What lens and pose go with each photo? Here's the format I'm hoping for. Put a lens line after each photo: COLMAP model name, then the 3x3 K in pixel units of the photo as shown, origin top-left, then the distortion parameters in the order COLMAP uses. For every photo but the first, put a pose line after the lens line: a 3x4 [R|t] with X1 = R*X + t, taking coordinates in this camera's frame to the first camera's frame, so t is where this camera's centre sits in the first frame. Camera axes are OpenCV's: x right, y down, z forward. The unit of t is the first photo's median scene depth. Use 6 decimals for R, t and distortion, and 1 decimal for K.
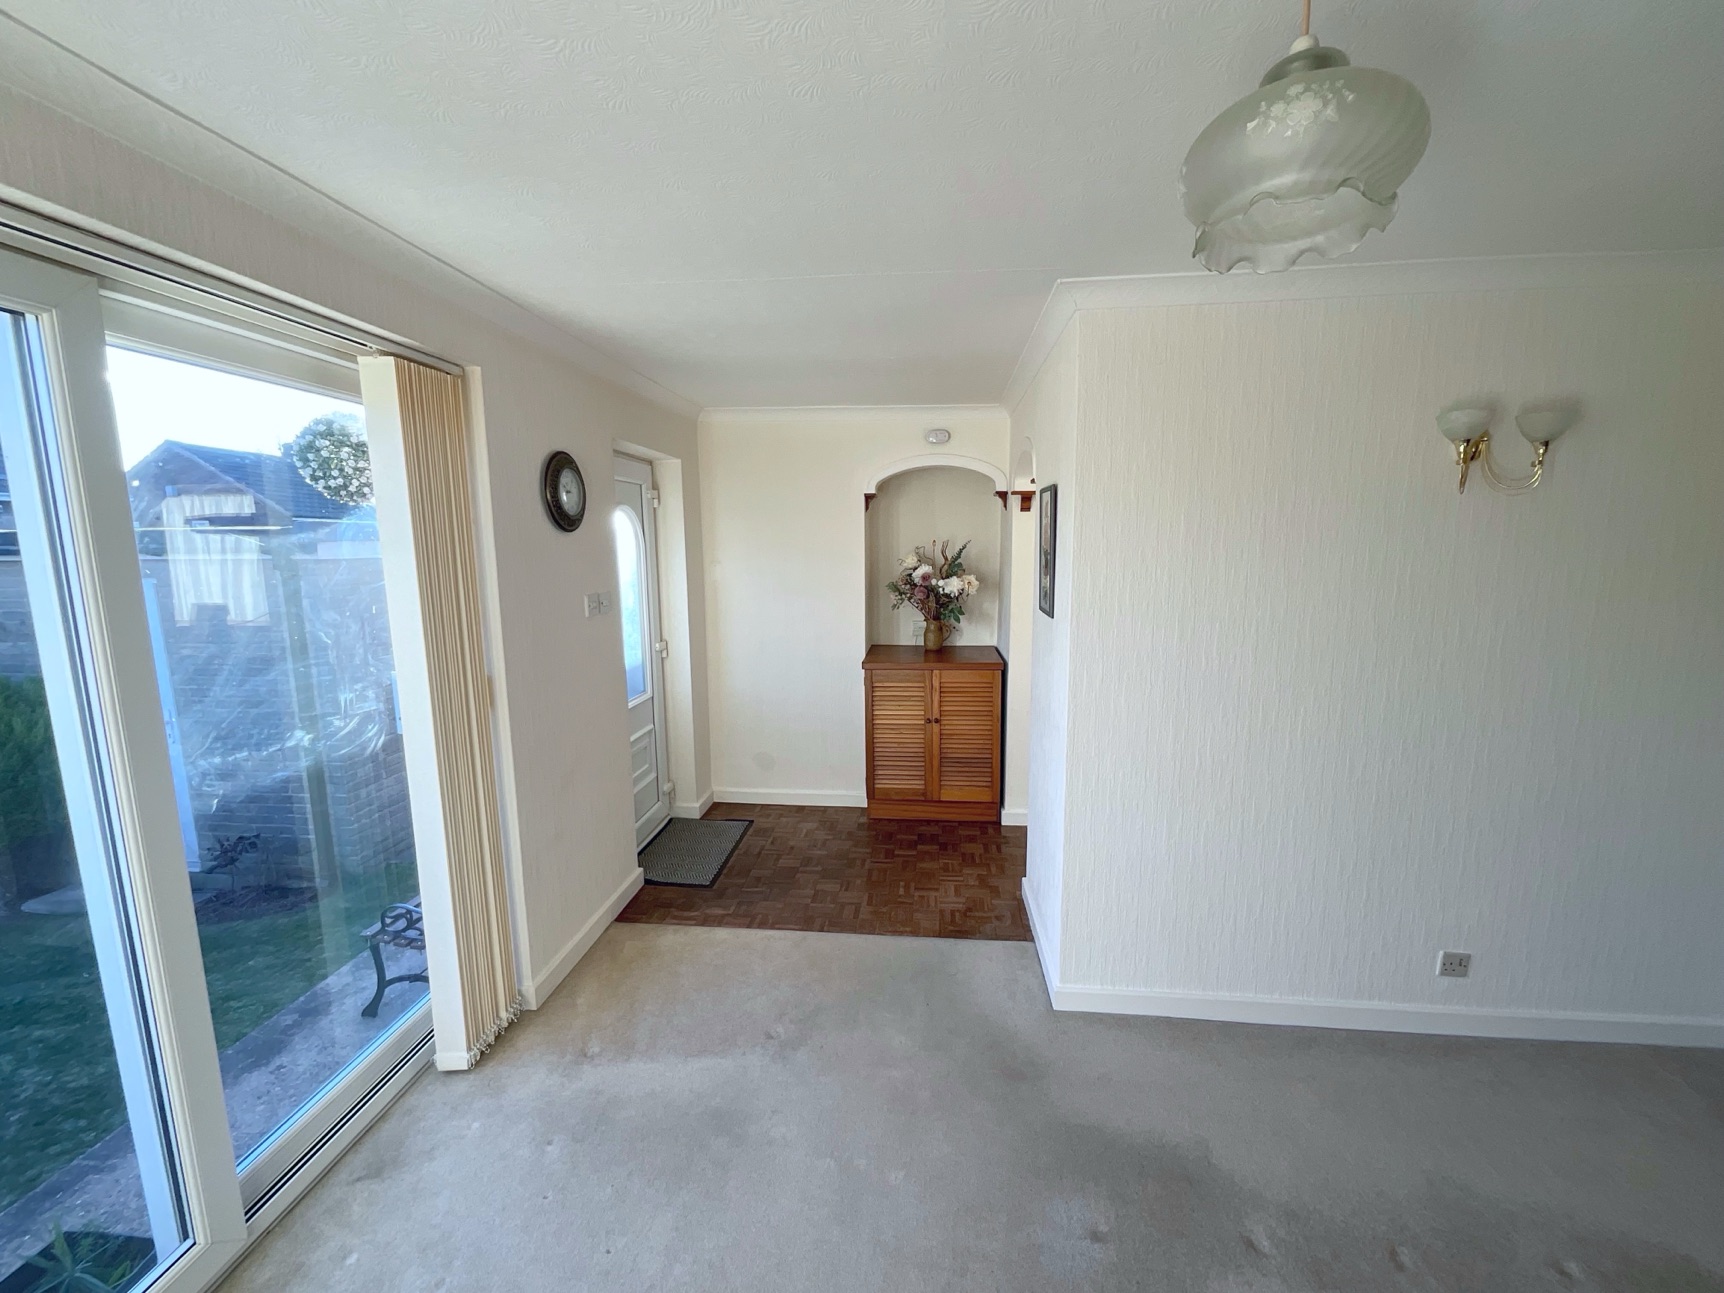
lens RADIAL K [[698.5, 0, 859.9], [0, 698.5, 646.8], [0, 0, 1]] dist [-0.005834, 0.001828]
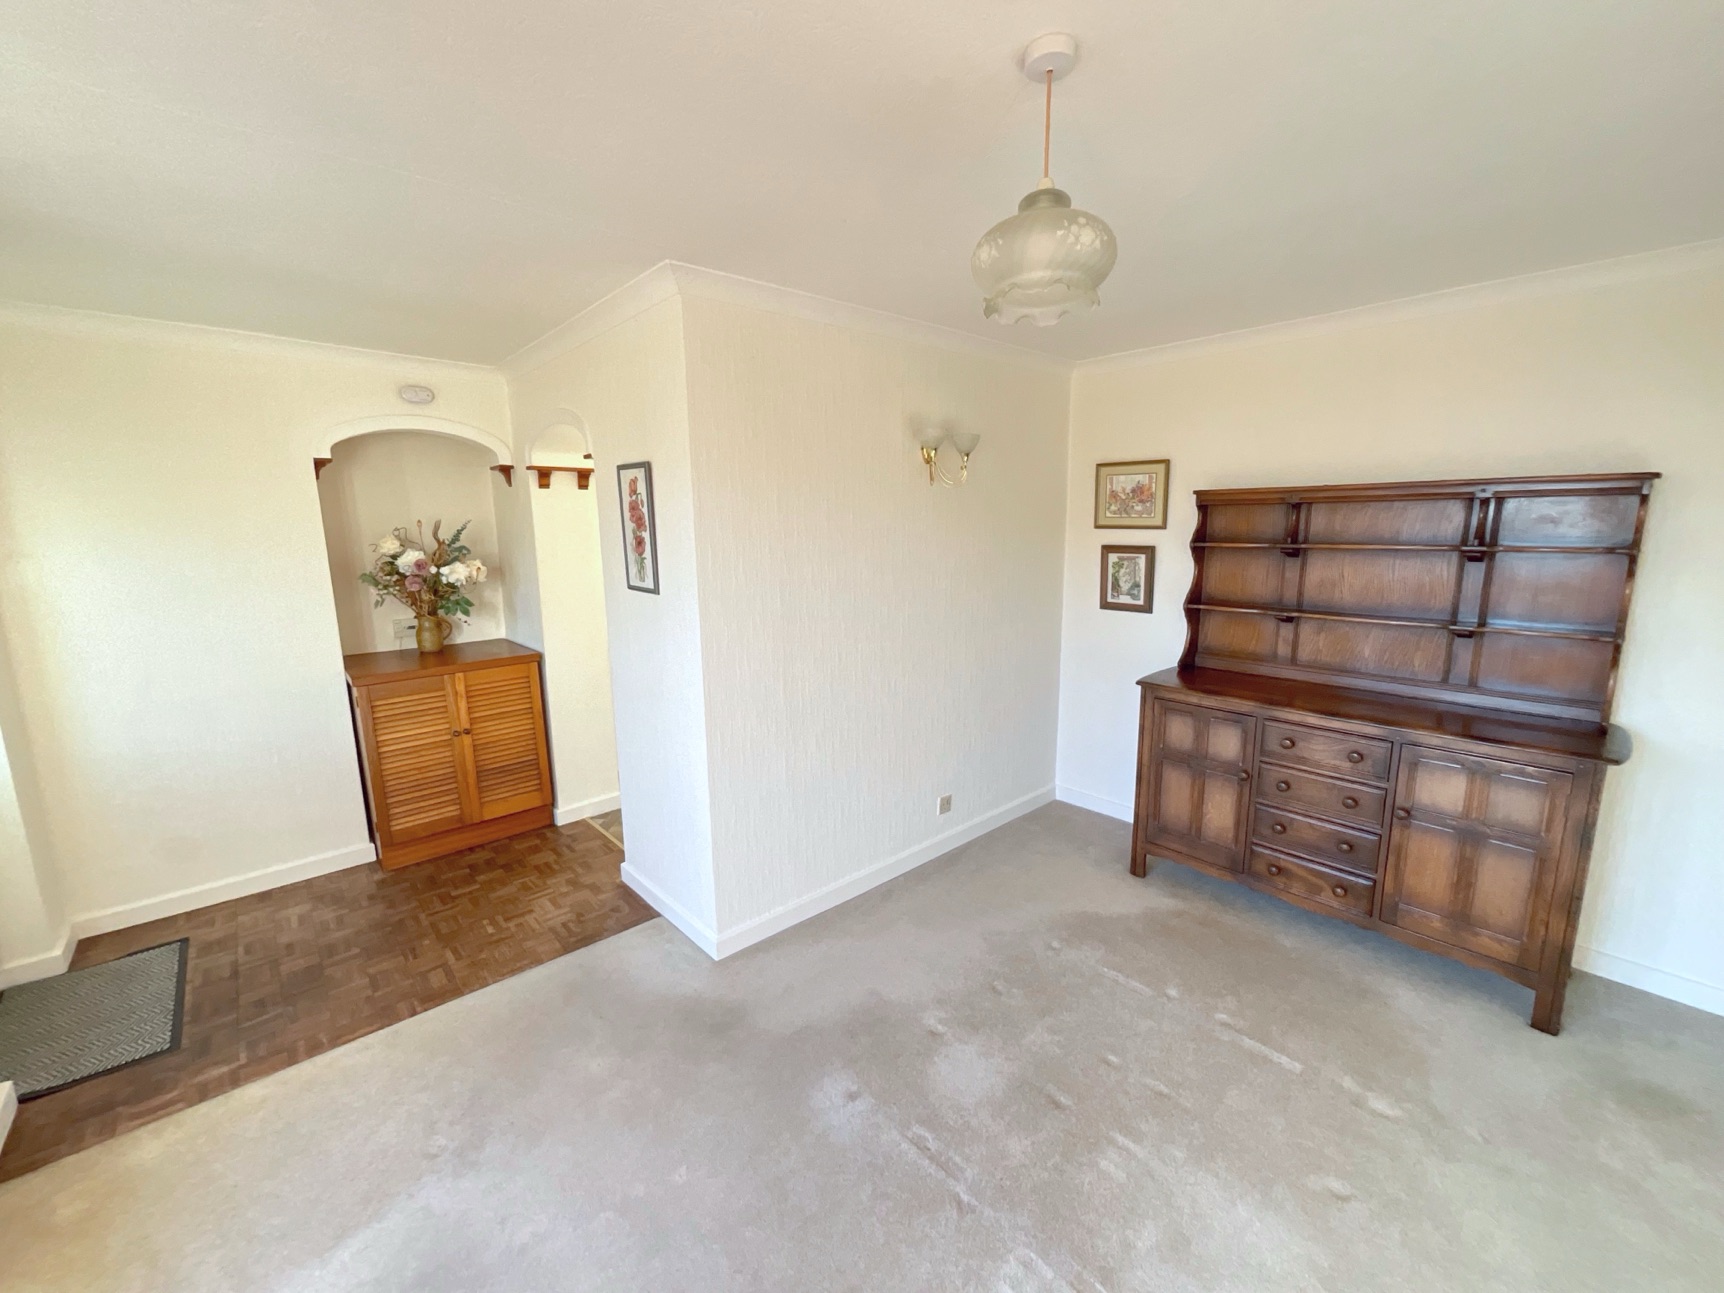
lens RADIAL K [[698.5, 0, 862.3], [0, 698.5, 643.2], [0, 0, 1]] dist [-0.005834, 0.001828]
pose [[0.671668, -0.126557, 0.729963, -0.196233], [0.114317, 0.991205, 0.066662, -0.002701], [-0.731979, 0.038673, 0.680228, 0.065480]]
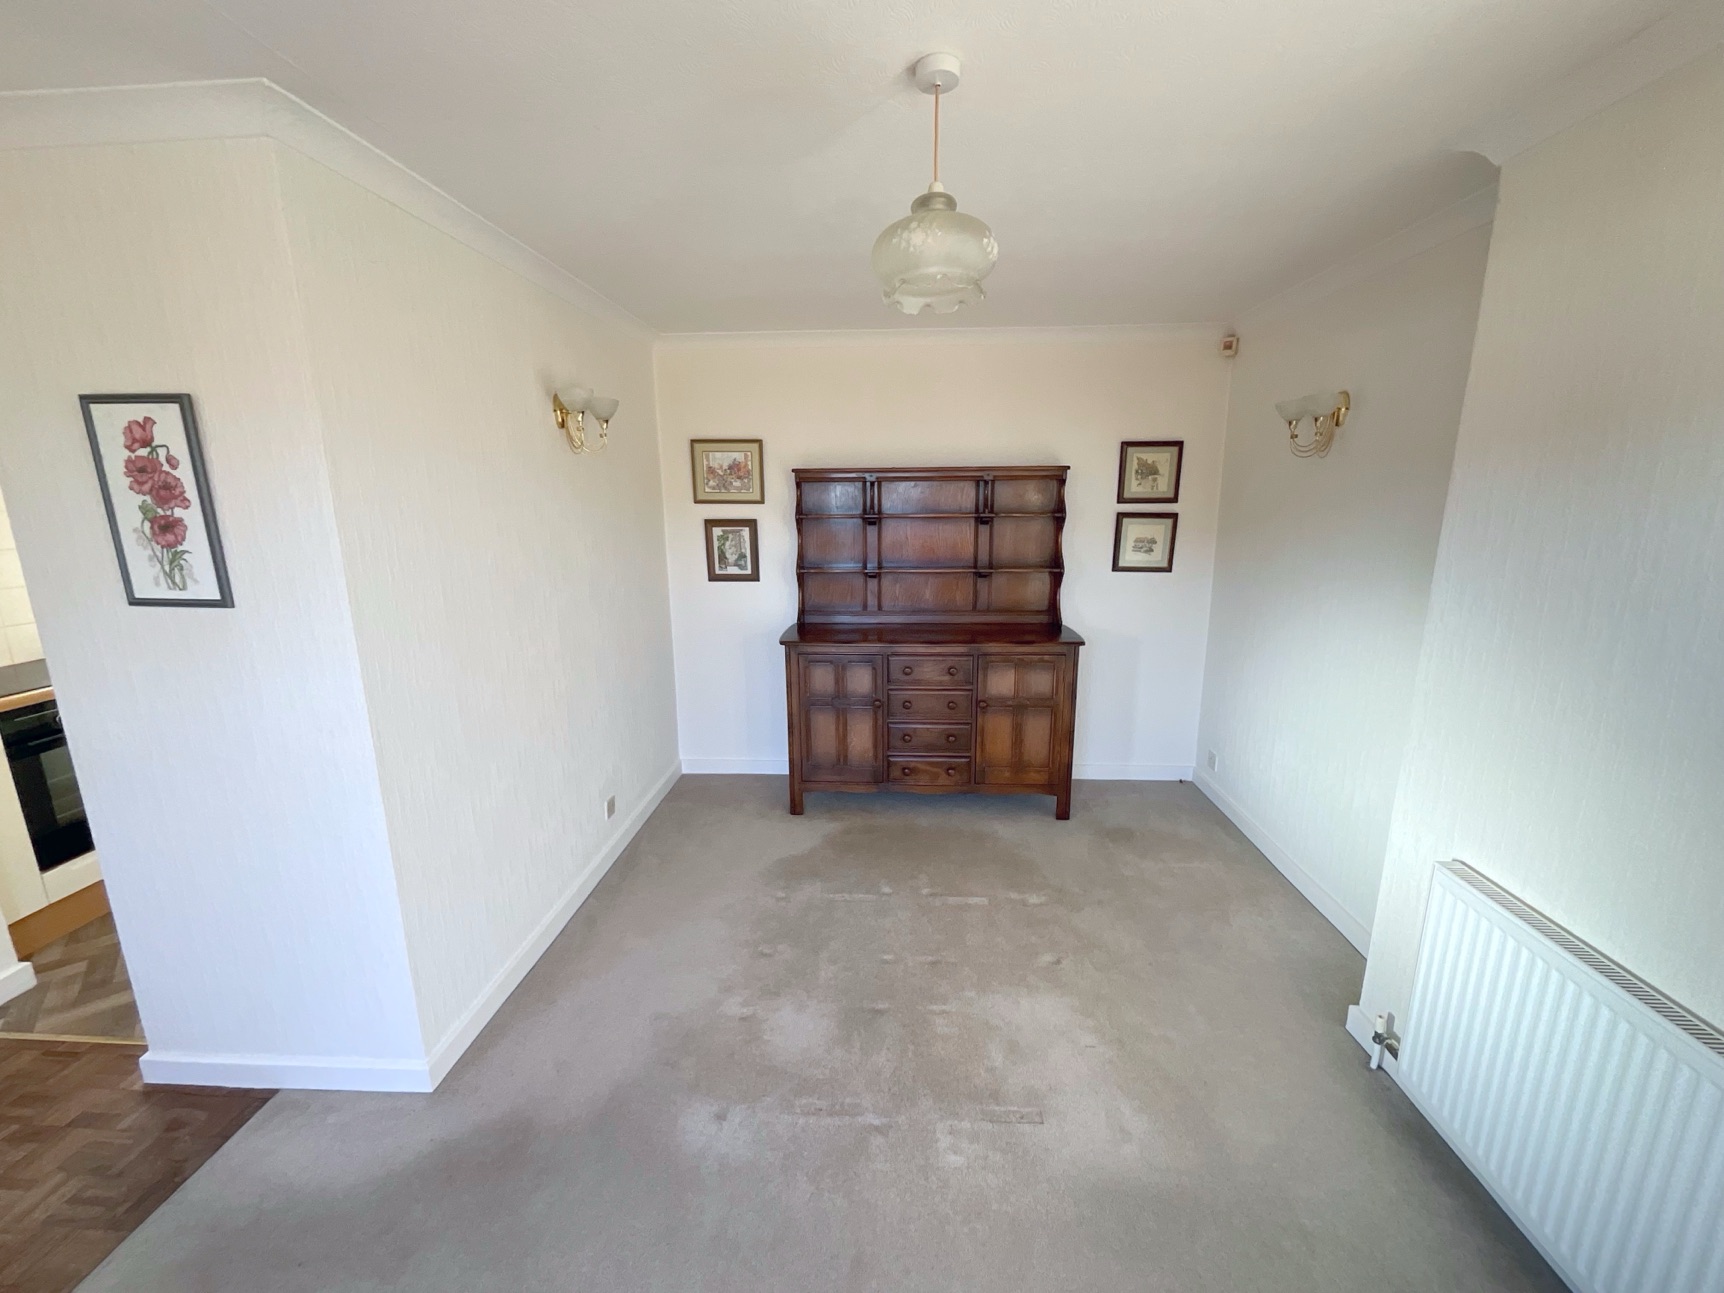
lens RADIAL K [[698.5, 0, 863.8], [0, 698.5, 644.3], [0, 0, 1]] dist [-0.005834, 0.001828]
pose [[-0.048956, -0.201571, 0.978250, -0.280314], [0.153764, 0.966227, 0.206789, -0.035925], [-0.986894, 0.160543, -0.016308, 0.309119]]
